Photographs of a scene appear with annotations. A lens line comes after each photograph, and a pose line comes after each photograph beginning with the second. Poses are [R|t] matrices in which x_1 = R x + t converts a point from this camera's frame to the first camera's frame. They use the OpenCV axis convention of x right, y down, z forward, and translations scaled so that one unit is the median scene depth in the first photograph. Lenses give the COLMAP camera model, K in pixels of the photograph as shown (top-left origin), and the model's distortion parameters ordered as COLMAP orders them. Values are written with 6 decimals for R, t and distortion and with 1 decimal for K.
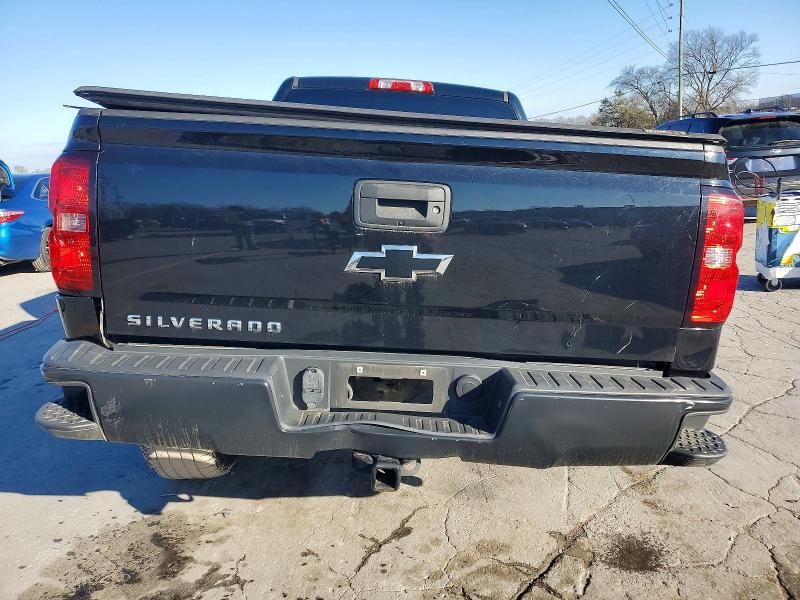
lens RADIAL K [[627.0, 0, 400.0], [0, 627.0, 300.0], [0, 0, 1]] dist [0.004148, 0.010716]
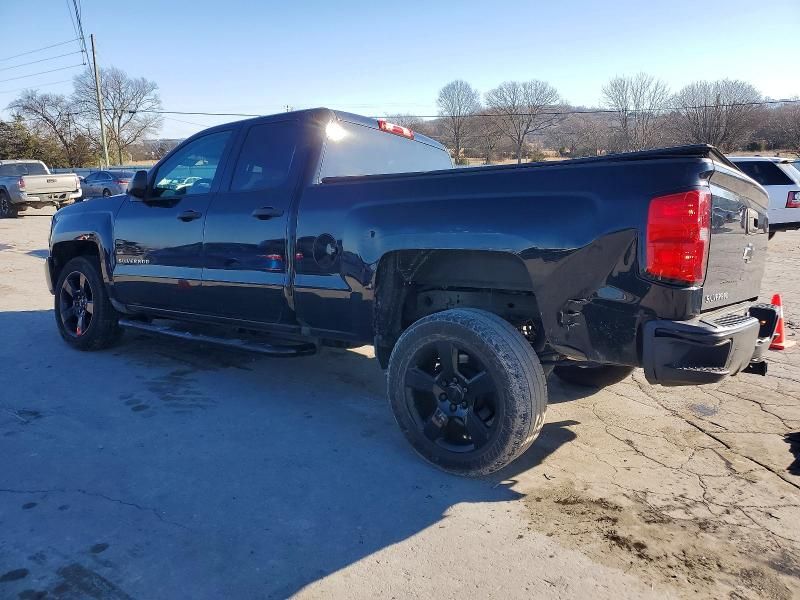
lens RADIAL K [[627.0, 0, 400.0], [0, 627.0, 300.0], [0, 0, 1]] dist [0.004148, 0.010716]
pose [[0.612658, -0.090894, 0.785104, -0.960622], [0.130526, 0.991361, 0.012918, -0.043435], [-0.779496, 0.094562, 0.619229, 0.289783]]
